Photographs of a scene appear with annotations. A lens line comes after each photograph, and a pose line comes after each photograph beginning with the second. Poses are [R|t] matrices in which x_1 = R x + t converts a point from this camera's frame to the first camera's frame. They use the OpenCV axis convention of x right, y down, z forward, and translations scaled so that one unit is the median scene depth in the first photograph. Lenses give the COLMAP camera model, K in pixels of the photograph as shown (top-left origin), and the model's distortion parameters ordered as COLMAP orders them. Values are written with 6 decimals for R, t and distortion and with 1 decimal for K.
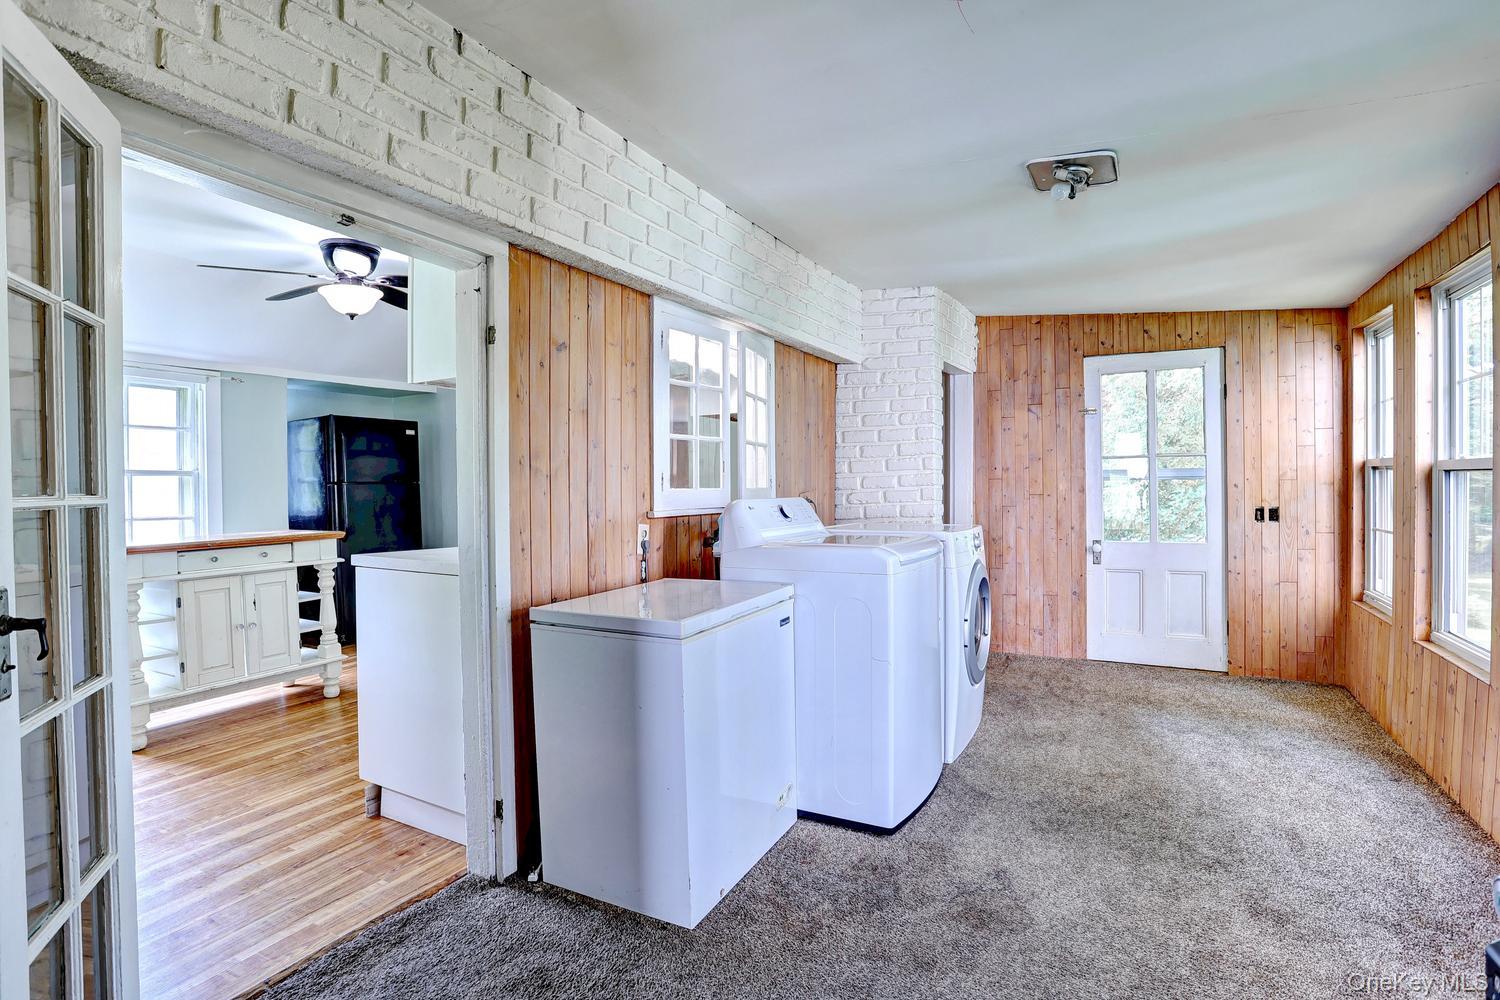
lens RADIAL K [[721.8, 0, 745.6], [0, 721.8, 485.9], [0, 0, 1]] dist [-0.036789, 0.001273]
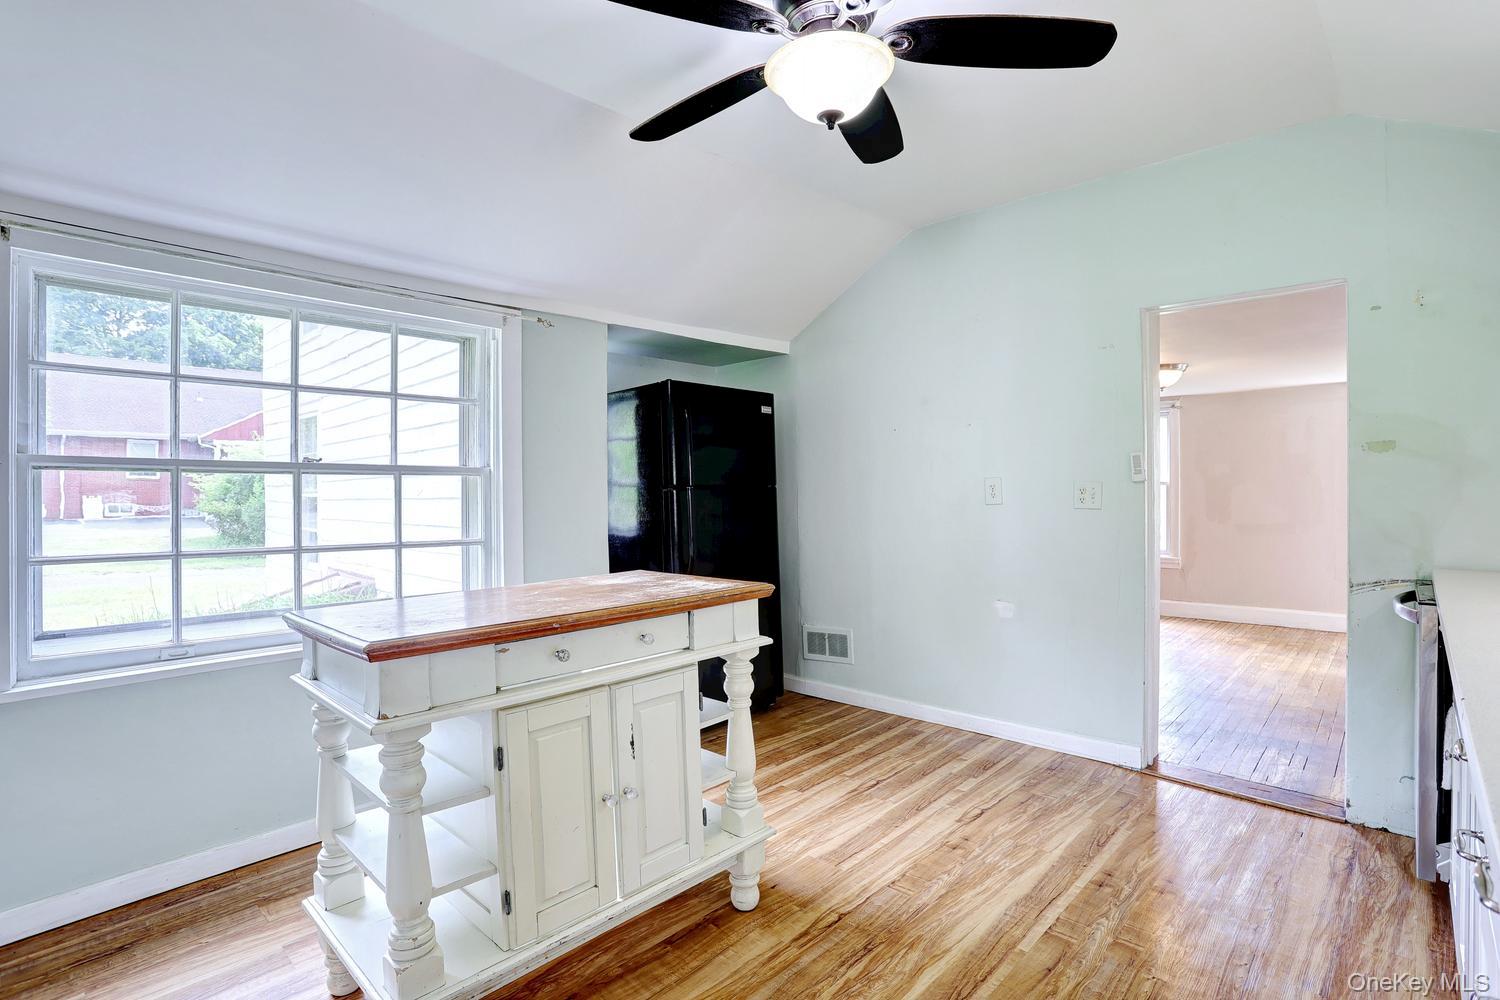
lens RADIAL K [[721.8, 0, 745.6], [0, 721.8, 485.9], [0, 0, 1]] dist [-0.036789, 0.001273]
pose [[0.967092, -0.000612, -0.254425, -0.422573], [-0.000605, 0.999989, -0.004704, -0.002548], [0.254425, 0.004703, 0.967081, 0.472432]]
